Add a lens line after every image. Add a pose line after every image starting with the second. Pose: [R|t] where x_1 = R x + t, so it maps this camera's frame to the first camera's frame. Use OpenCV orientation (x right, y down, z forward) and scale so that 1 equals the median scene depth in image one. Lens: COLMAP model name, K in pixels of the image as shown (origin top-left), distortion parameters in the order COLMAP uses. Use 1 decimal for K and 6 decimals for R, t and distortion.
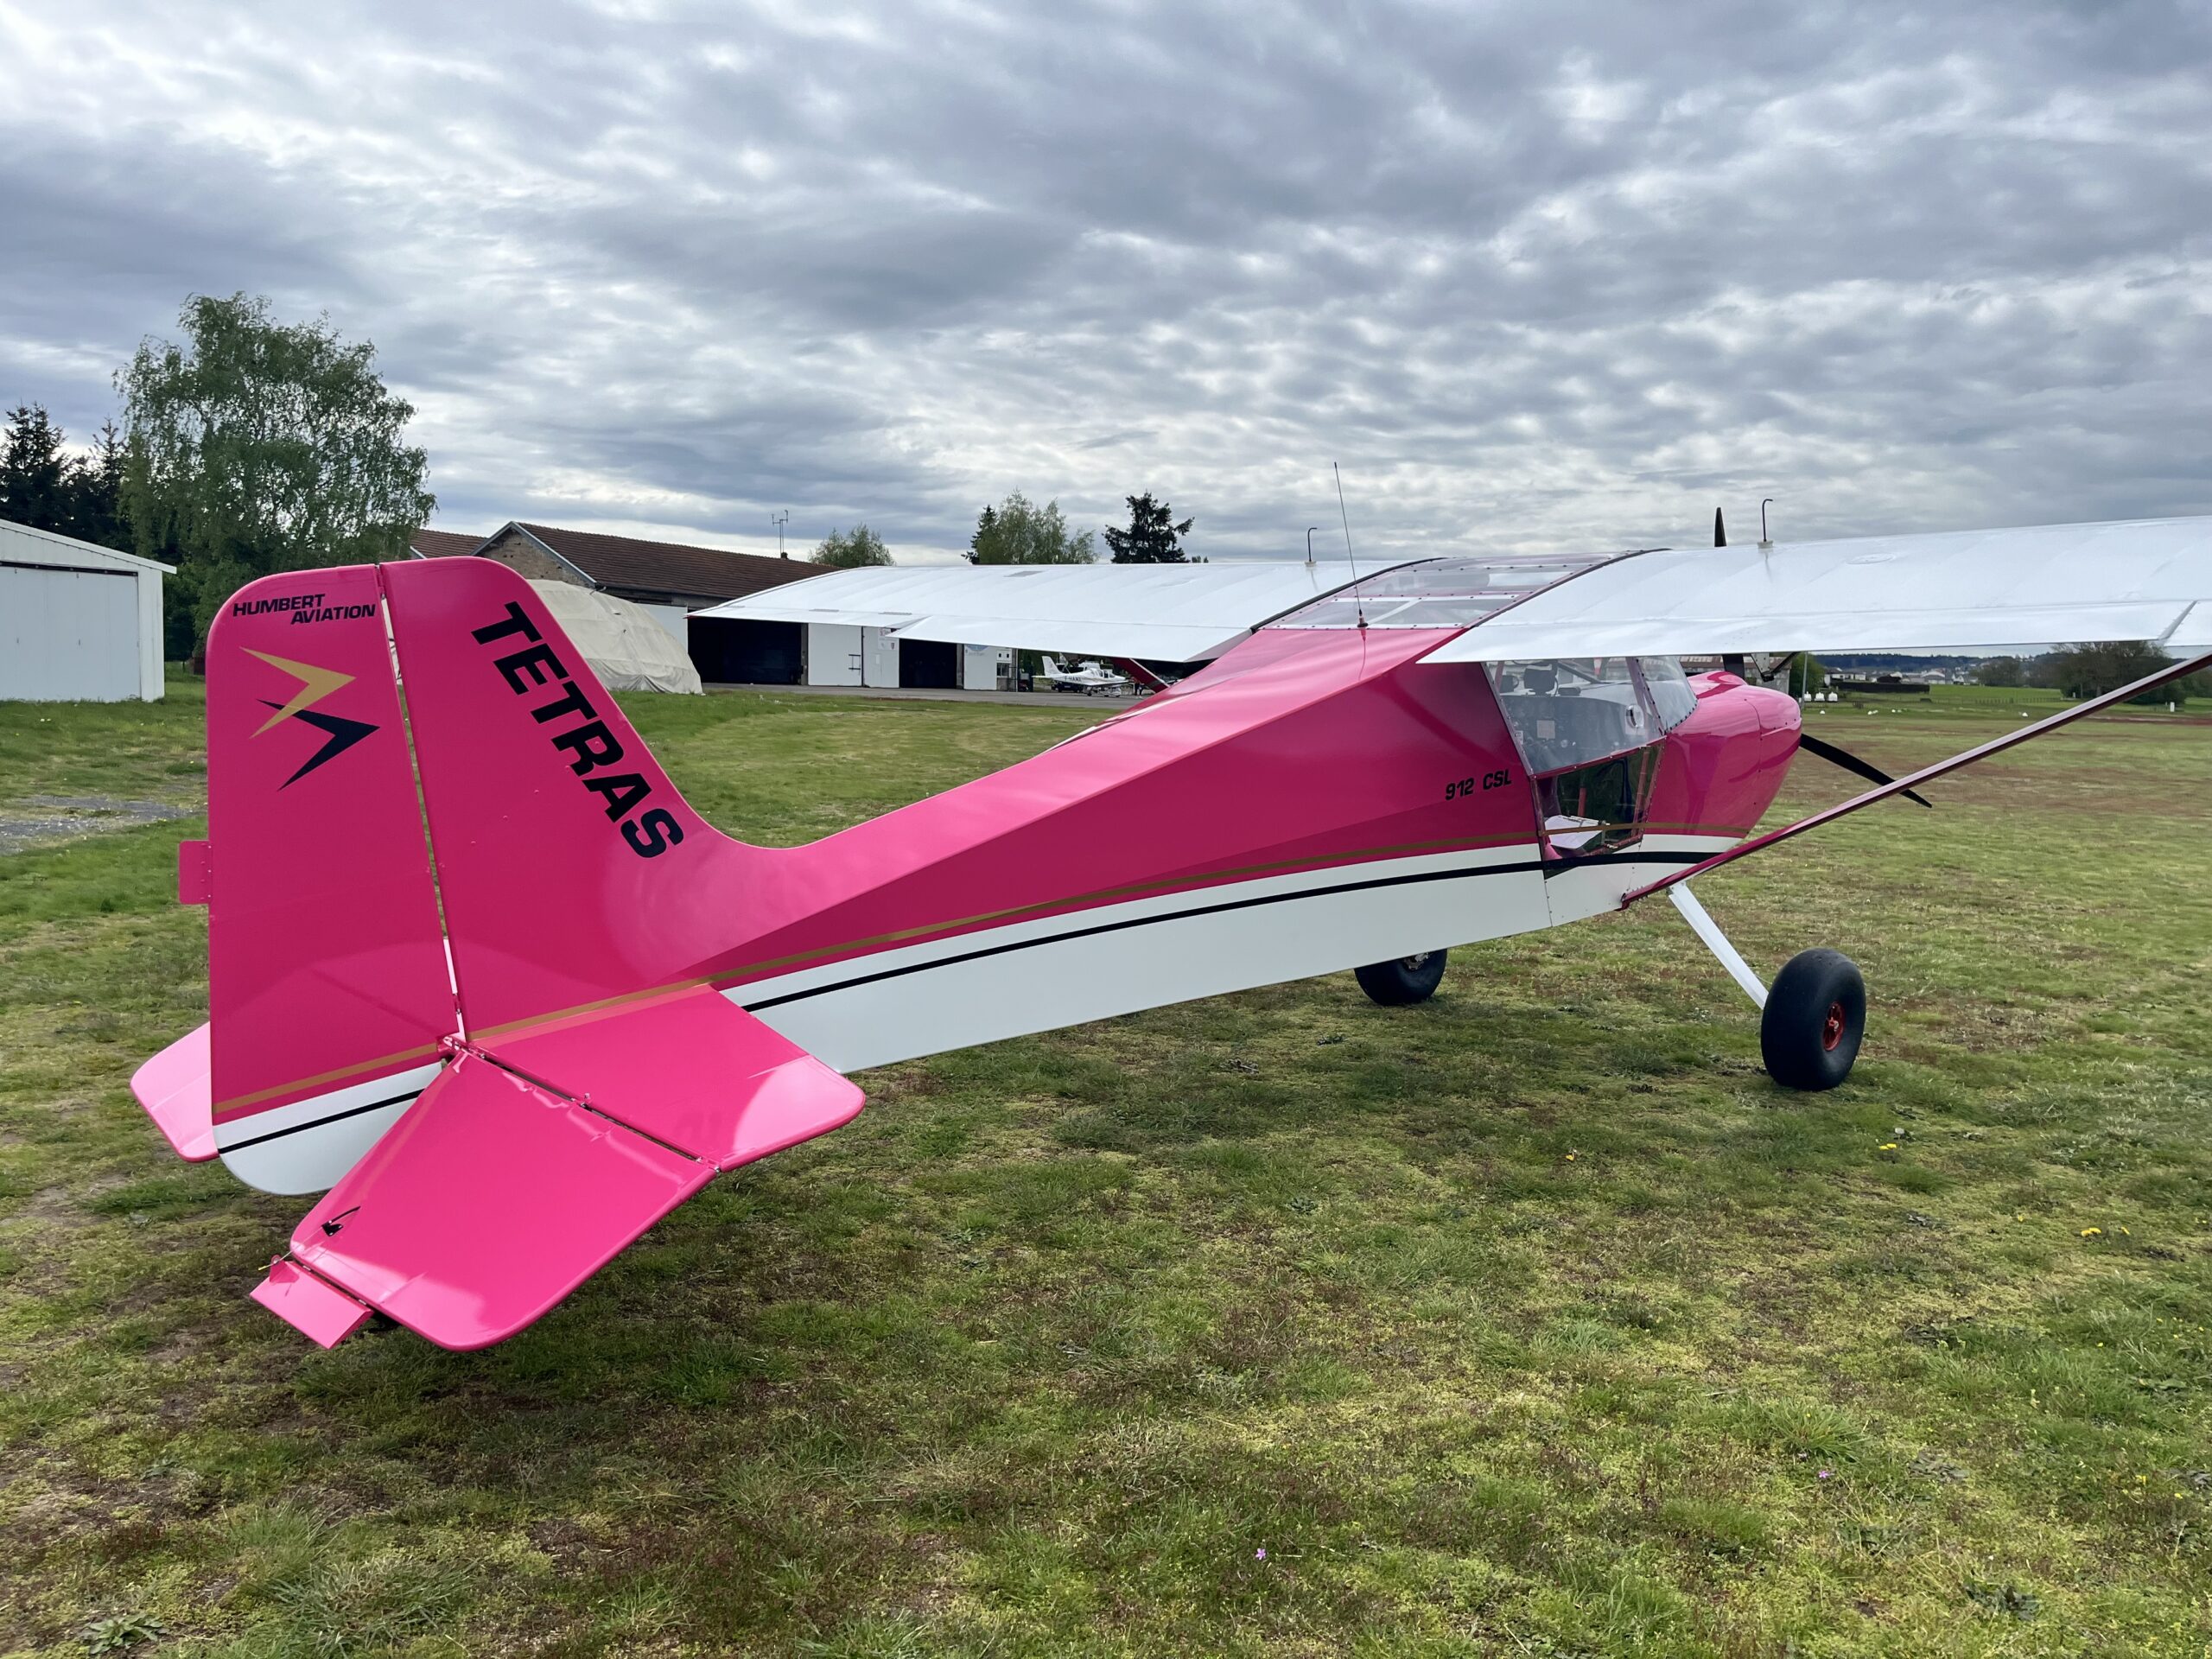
lens RADIAL K [[1689.7, 0, 1106.7], [0, 1689.7, 831.3], [0, 0, 1]] dist [0.043574, -0.056156]
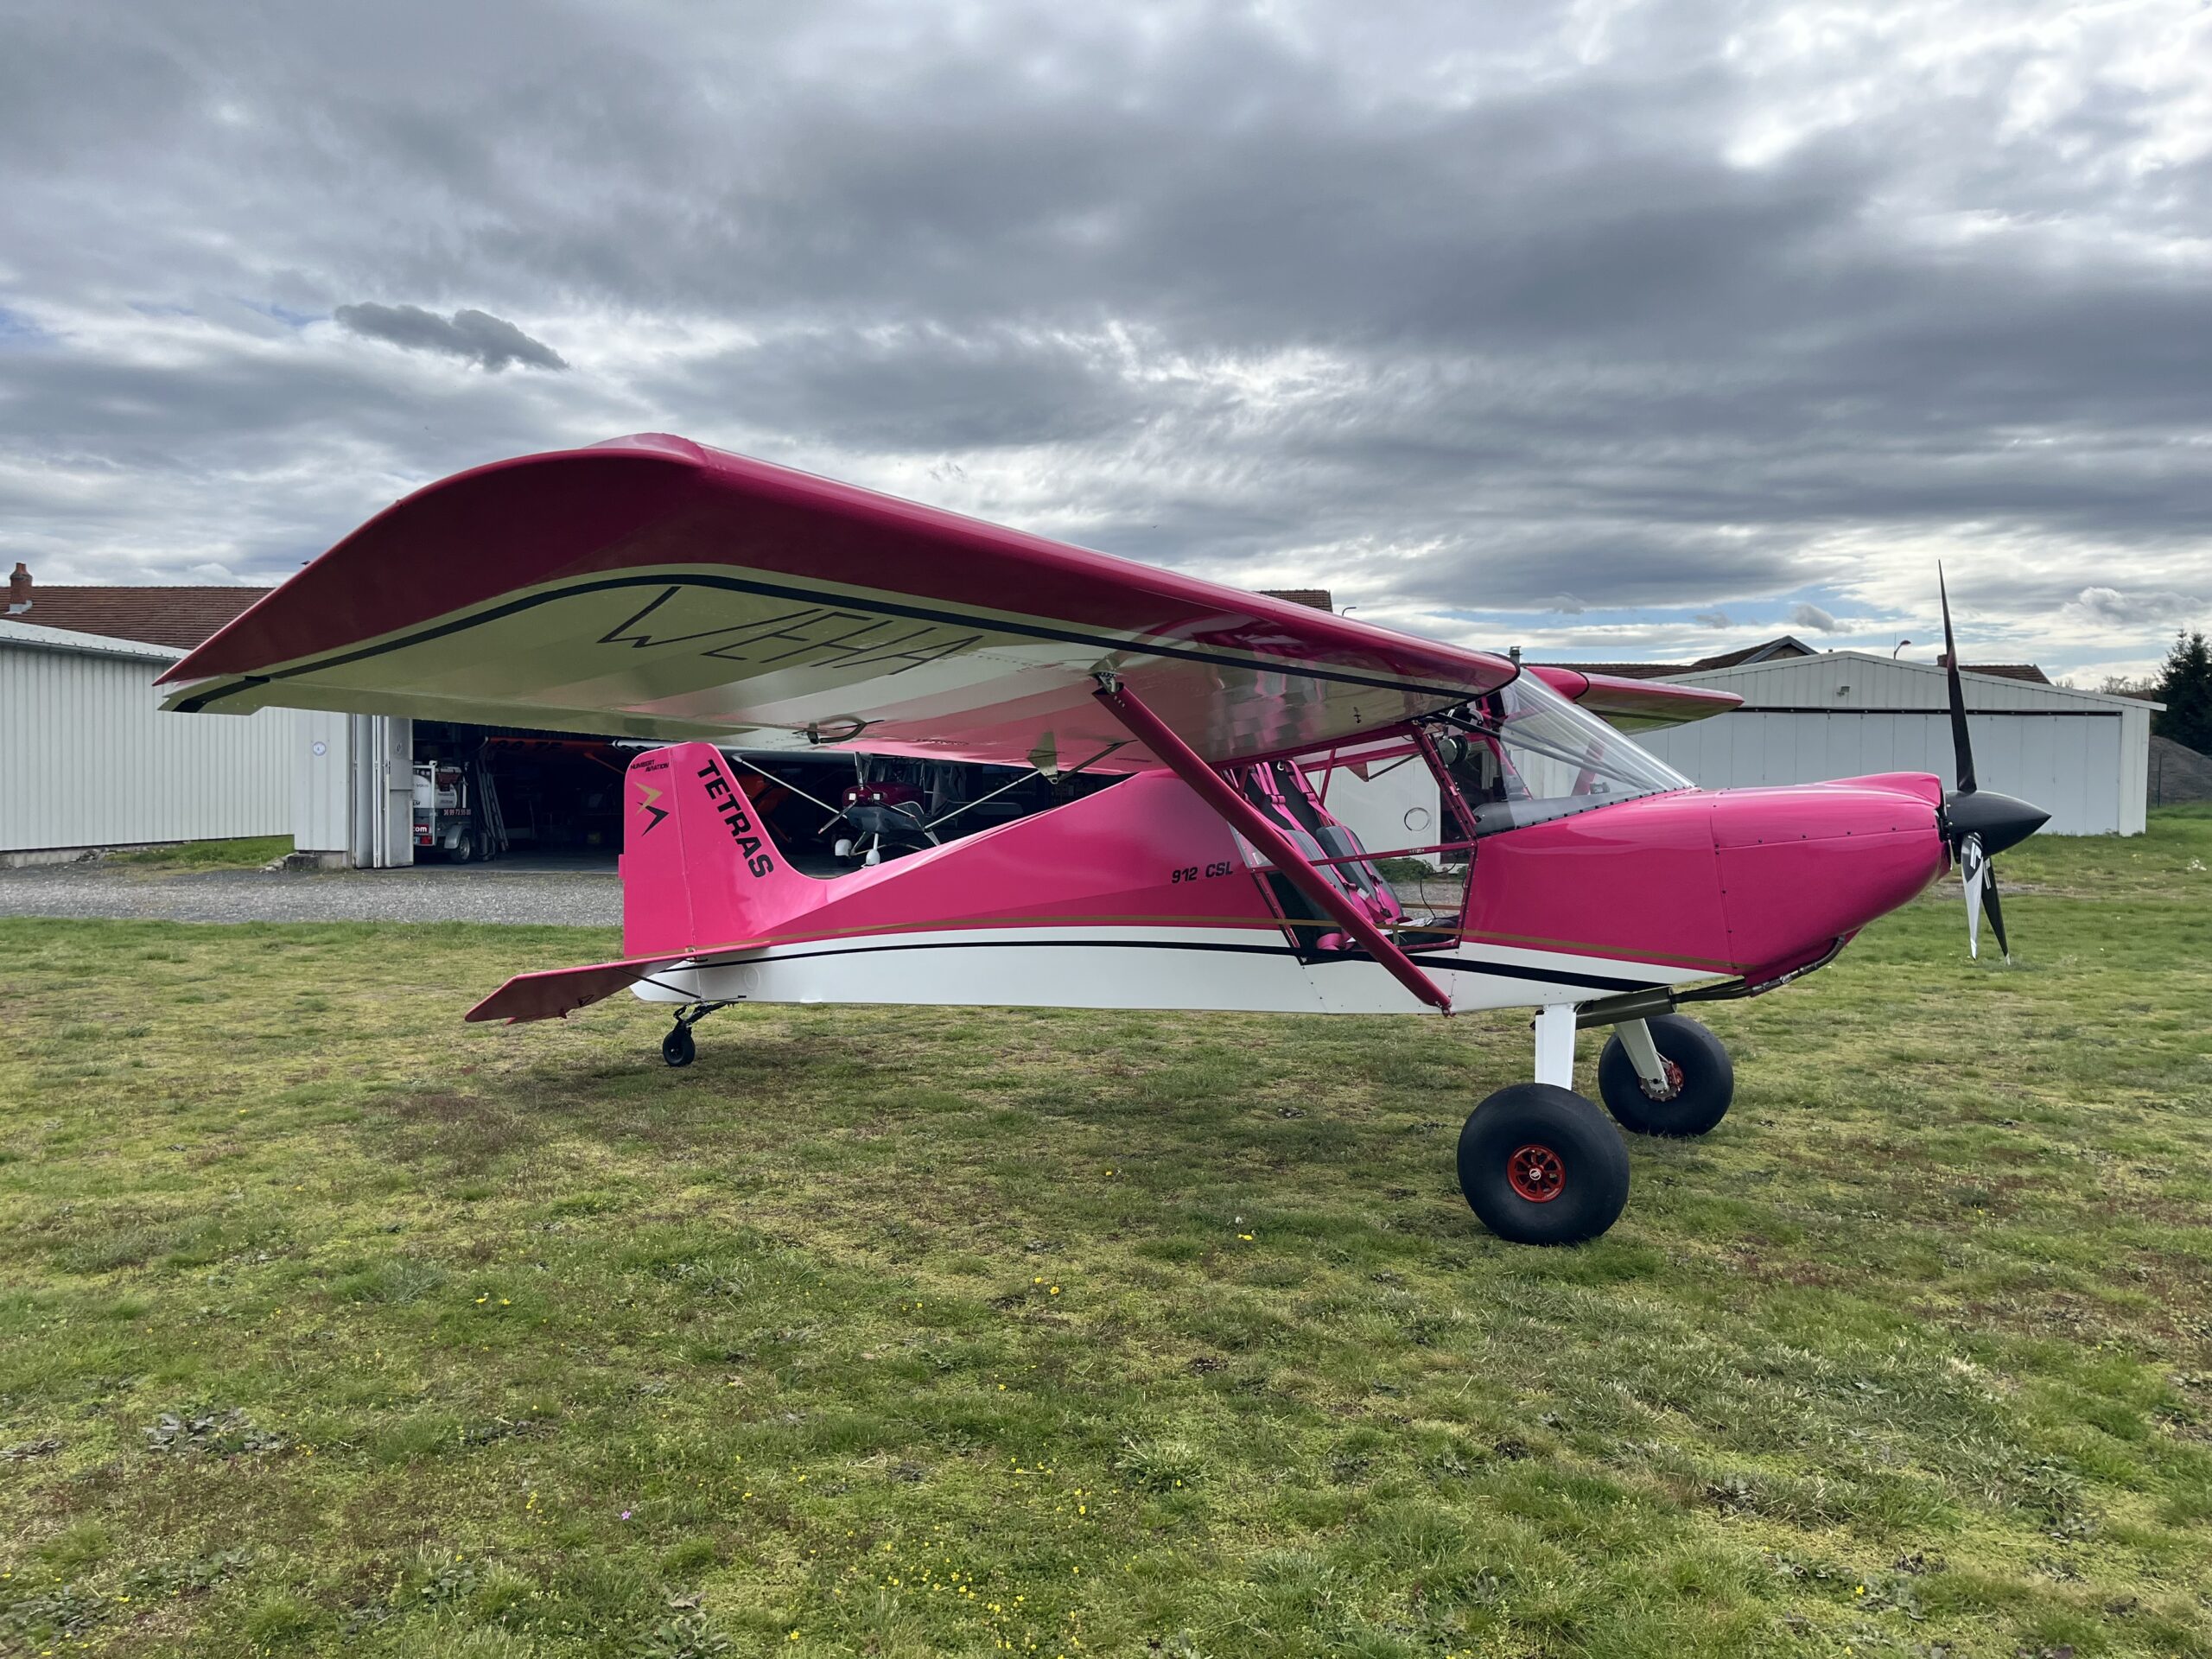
lens RADIAL K [[1689.7, 0, 1130.1], [0, 1689.7, 764.3], [0, 0, 1]] dist [0.043574, -0.056156]
pose [[0.313240, -0.028446, -0.949248, 1.872582], [-0.086740, 0.994516, -0.058426, -0.041326], [0.945704, 0.100639, 0.309055, 0.781607]]
